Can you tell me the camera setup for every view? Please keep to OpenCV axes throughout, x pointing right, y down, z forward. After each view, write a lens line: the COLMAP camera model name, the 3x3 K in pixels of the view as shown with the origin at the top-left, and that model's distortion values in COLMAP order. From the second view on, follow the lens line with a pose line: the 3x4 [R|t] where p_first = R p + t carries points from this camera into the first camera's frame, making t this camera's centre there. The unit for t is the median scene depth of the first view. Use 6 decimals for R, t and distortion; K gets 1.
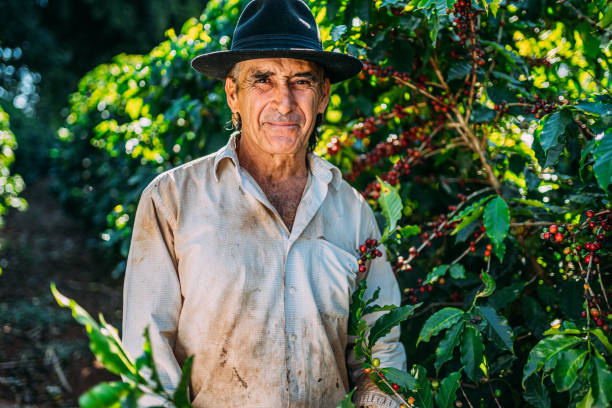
lens RADIAL K [[632.3, 0, 304.5], [0, 632.3, 202.8], [0, 0, 1]] dist [-0.011873, -0.008513]
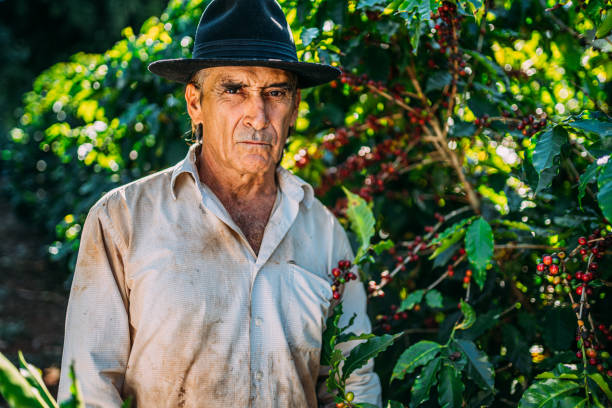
lens RADIAL K [[632.3, 0, 304.5], [0, 632.3, 202.8], [0, 0, 1]] dist [-0.011873, -0.008513]
pose [[0.998068, 0.013382, 0.060680, -0.006369], [-0.012953, 0.999888, -0.007464, -0.018672], [-0.060773, 0.006664, 0.998129, 0.076832]]
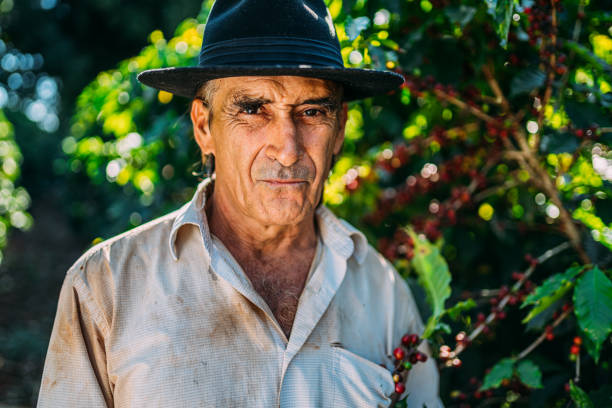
lens RADIAL K [[665.2, 0, 290.0], [0, 665.2, 207.3], [0, 0, 1]] dist [-0.002296, -0.002428]
pose [[0.999356, 0.001787, -0.035838, 0.002381], [-0.002055, 0.999970, -0.007436, -0.056485], [0.035824, 0.007505, 0.999330, 0.219747]]
